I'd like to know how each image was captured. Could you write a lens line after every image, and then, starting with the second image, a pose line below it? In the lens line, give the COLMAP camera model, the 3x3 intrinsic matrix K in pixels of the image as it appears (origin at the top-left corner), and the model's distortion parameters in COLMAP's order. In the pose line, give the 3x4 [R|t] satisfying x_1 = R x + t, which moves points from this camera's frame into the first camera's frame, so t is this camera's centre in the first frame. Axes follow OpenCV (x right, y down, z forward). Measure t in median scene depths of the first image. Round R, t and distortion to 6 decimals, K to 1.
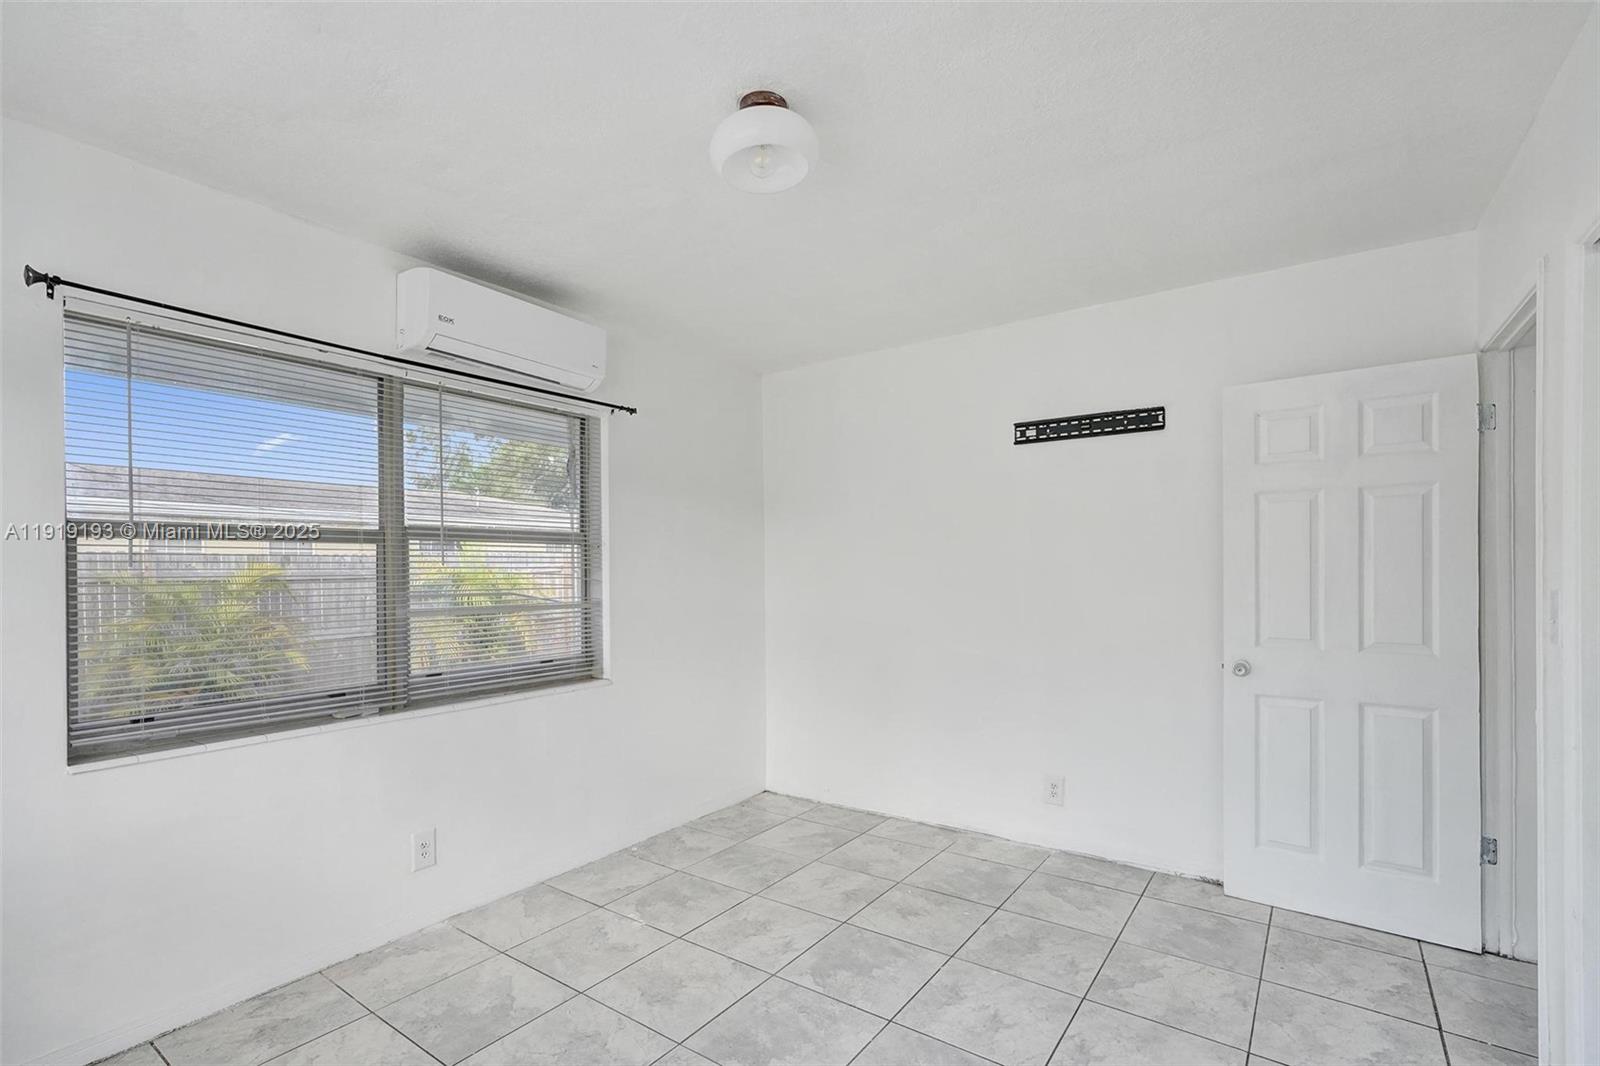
lens RADIAL K [[744.0, 0, 777.2], [0, 744.0, 568.2], [0, 0, 1]] dist [-0.011611, 0.007729]
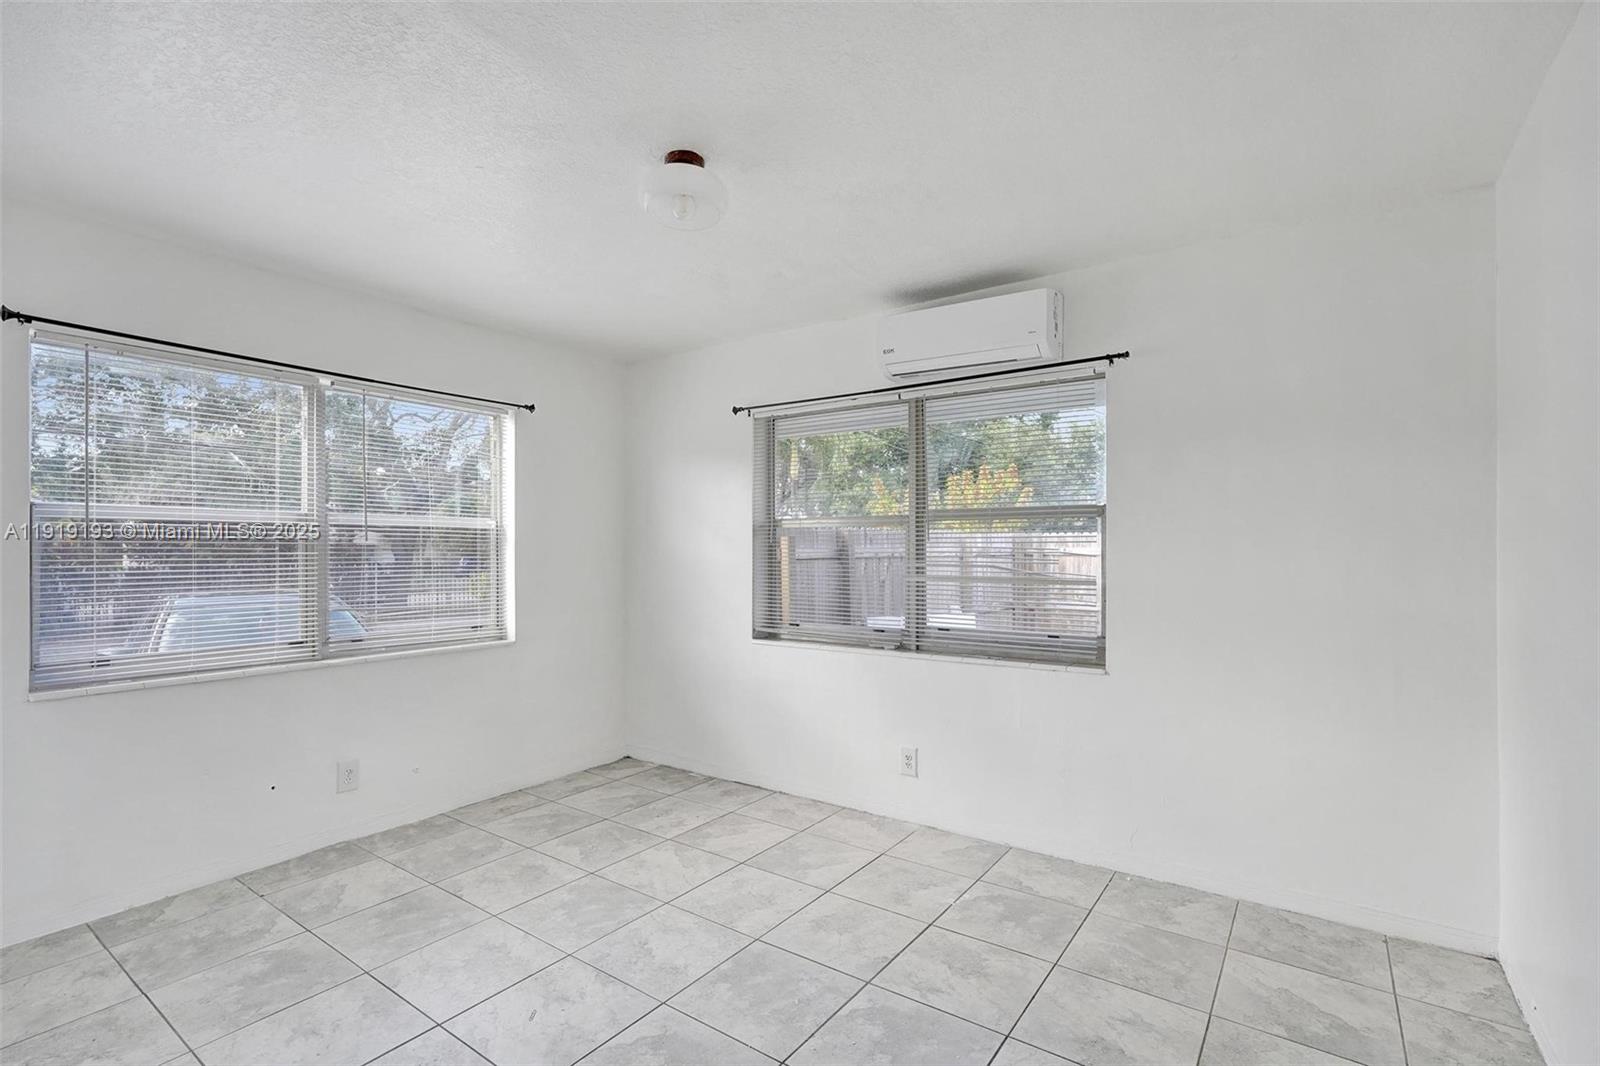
lens RADIAL K [[744.0, 0, 810.2], [0, 744.0, 540.0], [0, 0, 1]] dist [-0.011611, 0.007729]
pose [[0.036905, 0.004113, -0.999310, 0.709854], [-0.000872, 0.999991, 0.004083, -0.007397], [0.999318, 0.000721, 0.036908, 0.689998]]
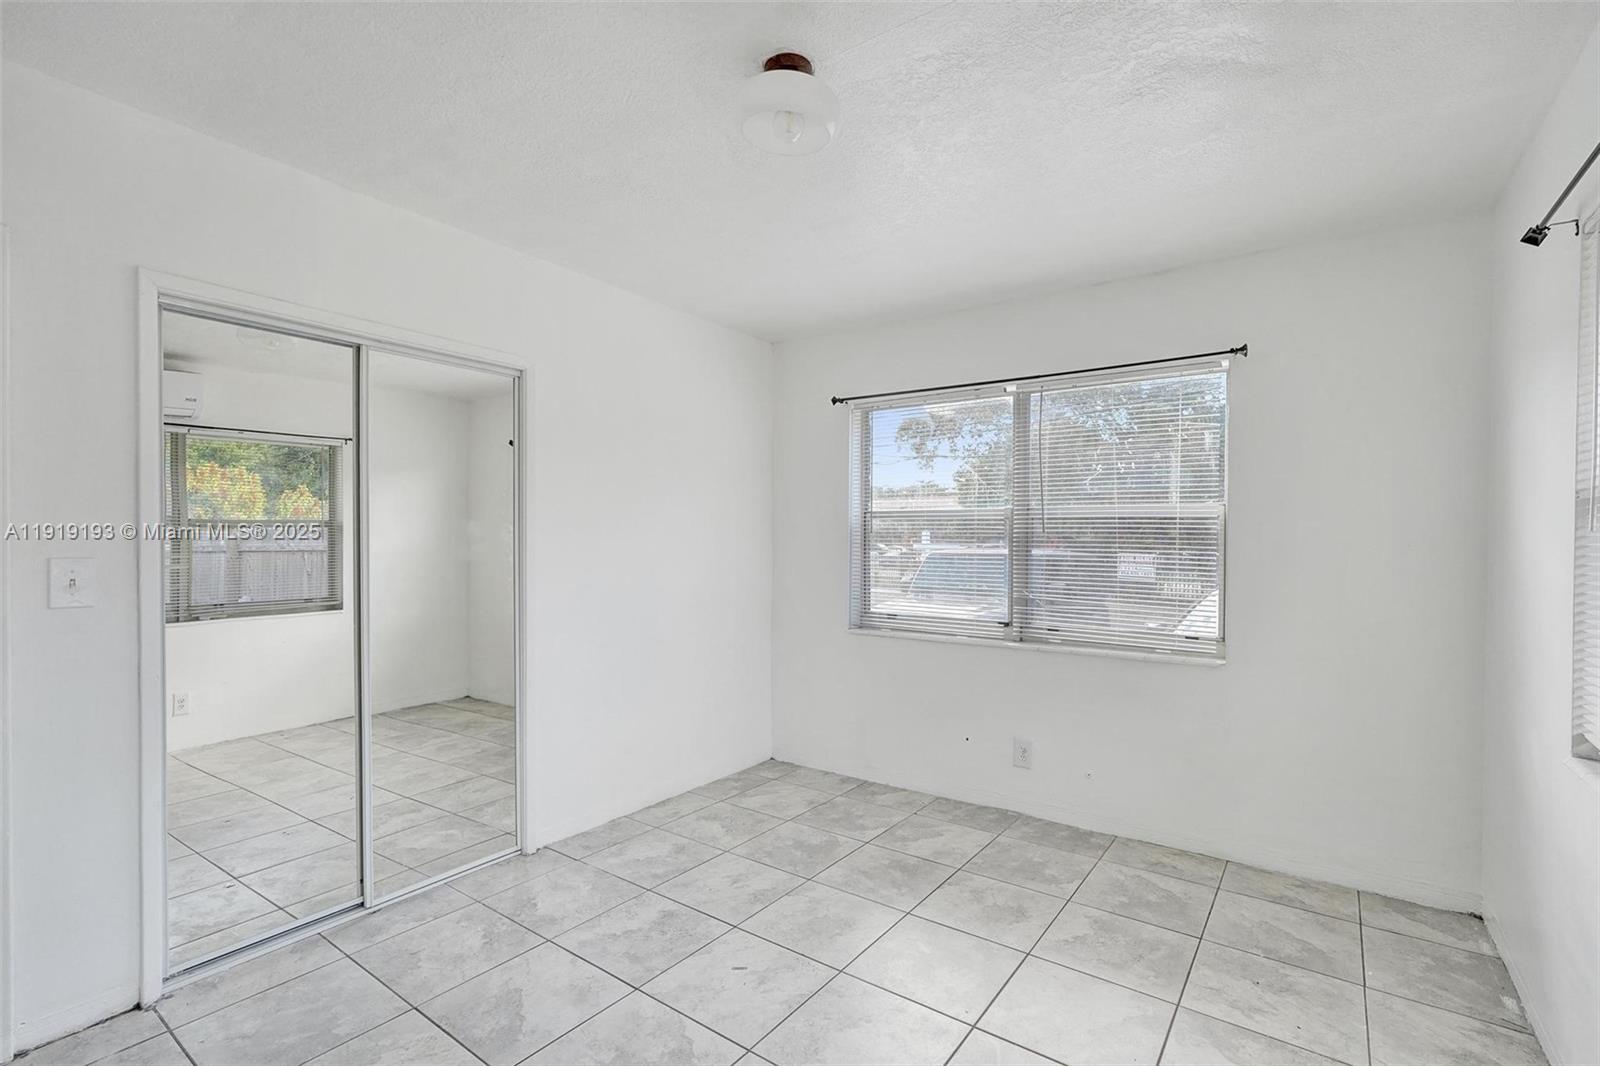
lens RADIAL K [[744.0, 0, 807.6], [0, 744.0, 546.0], [0, 0, 1]] dist [-0.011611, 0.007729]
pose [[-0.999821, 0.008598, -0.016832, -0.018777], [0.008368, 0.999872, 0.013648, 0.000463], [0.016948, 0.013505, -0.999765, 1.185050]]
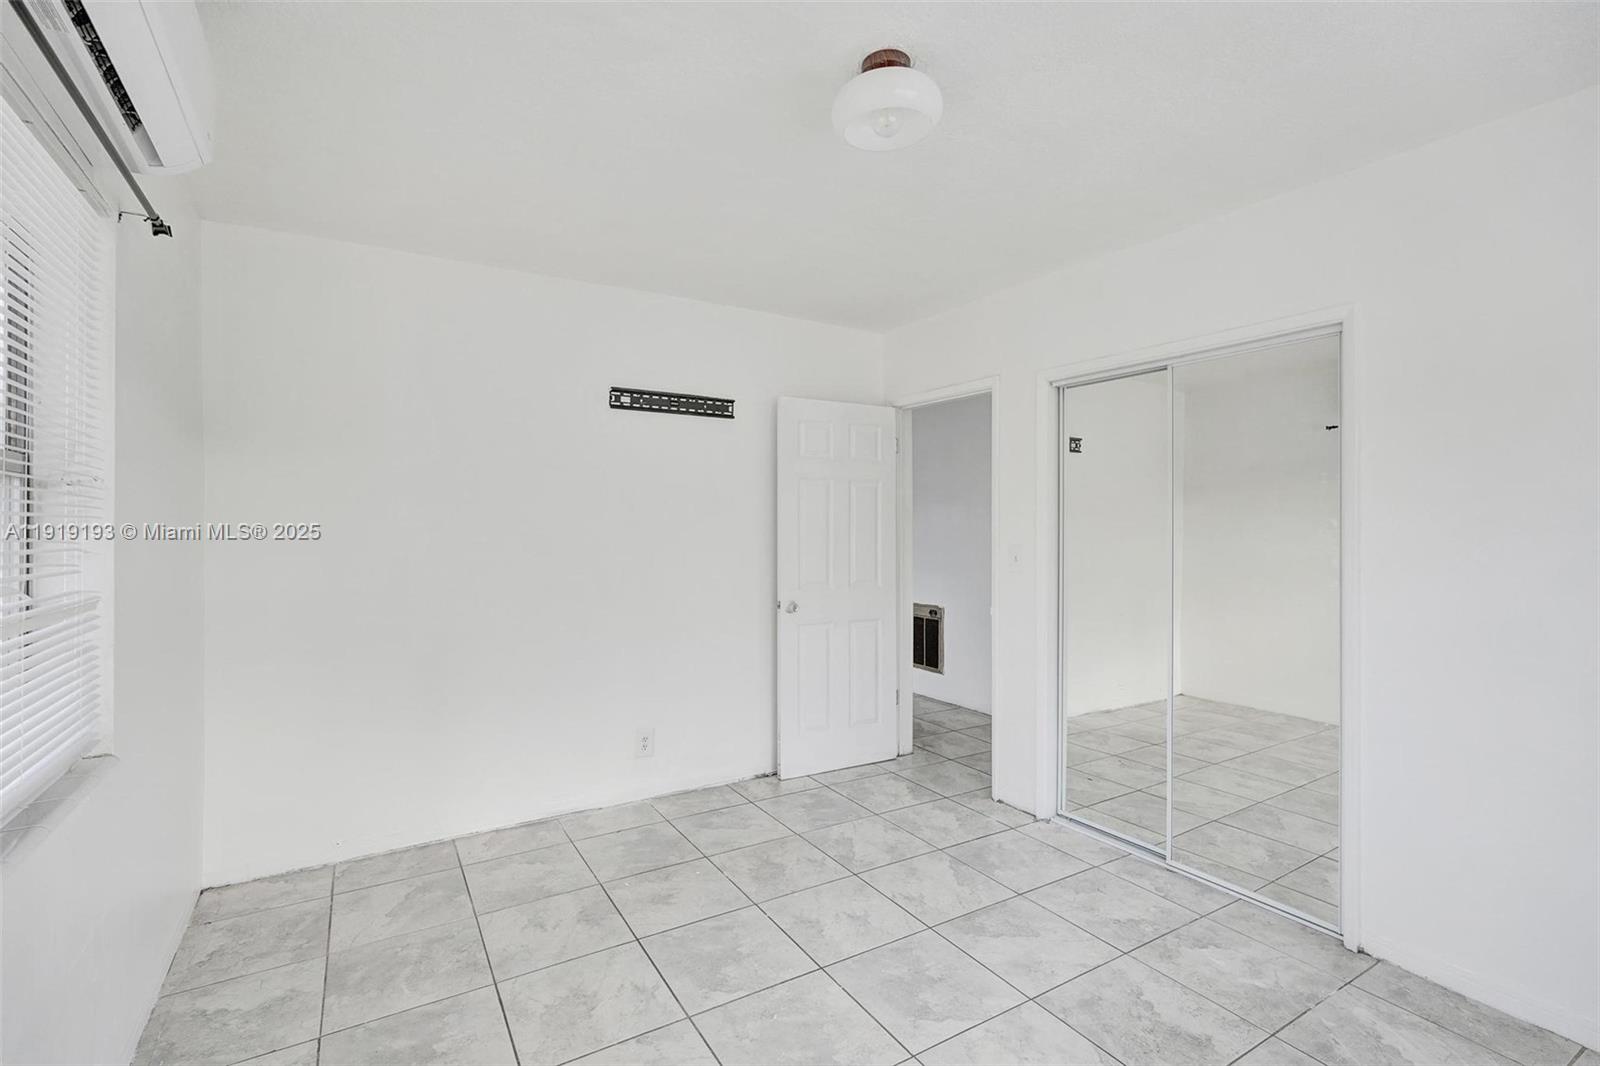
lens RADIAL K [[744.0, 0, 801.9], [0, 744.0, 521.3], [0, 0, 1]] dist [-0.011611, 0.007729]
pose [[0.371577, 0.017127, 0.928244, -0.575829], [-0.006935, 0.999853, -0.015672, 0.000054], [-0.928376, -0.000614, 0.371641, 0.441100]]
